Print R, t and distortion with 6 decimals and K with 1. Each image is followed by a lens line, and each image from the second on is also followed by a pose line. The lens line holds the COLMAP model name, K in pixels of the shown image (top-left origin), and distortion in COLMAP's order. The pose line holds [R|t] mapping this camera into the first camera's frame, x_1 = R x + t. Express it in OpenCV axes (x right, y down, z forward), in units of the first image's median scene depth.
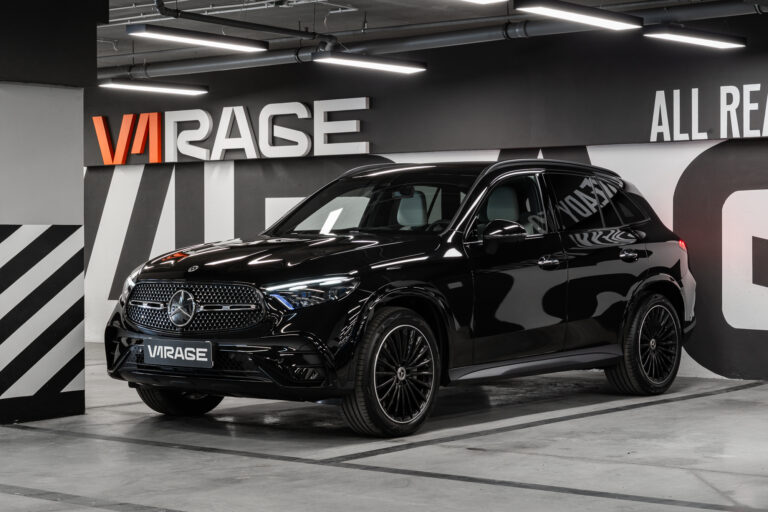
lens RADIAL K [[1570.0, 0, 384.0], [0, 1570.0, 256.0], [0, 0, 1]] dist [-0.003707, -0.165753]
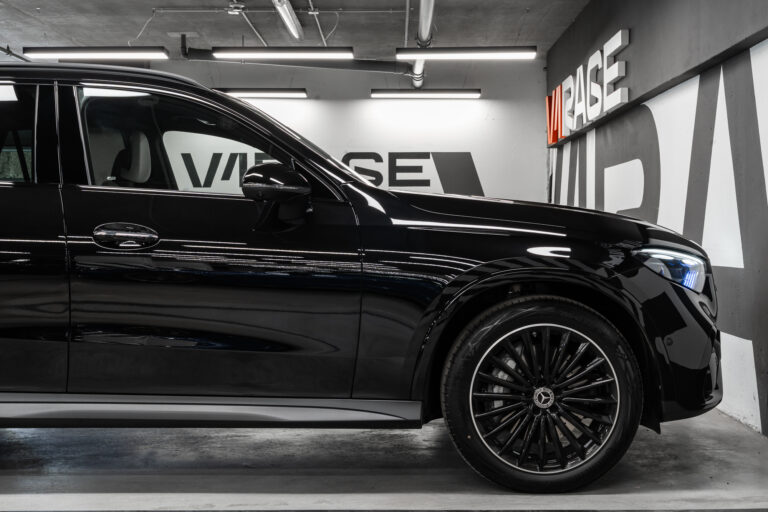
lens RADIAL K [[1056.9, 0, 416.1], [0, 1056.9, 256.6], [0, 0, 1]] dist [0.015972, 0.025280]
pose [[0.625141, 0.018344, -0.780296, 0.530457], [-0.010452, 0.999831, 0.015132, 0.005698], [0.780441, -0.001303, 0.625227, 0.947590]]
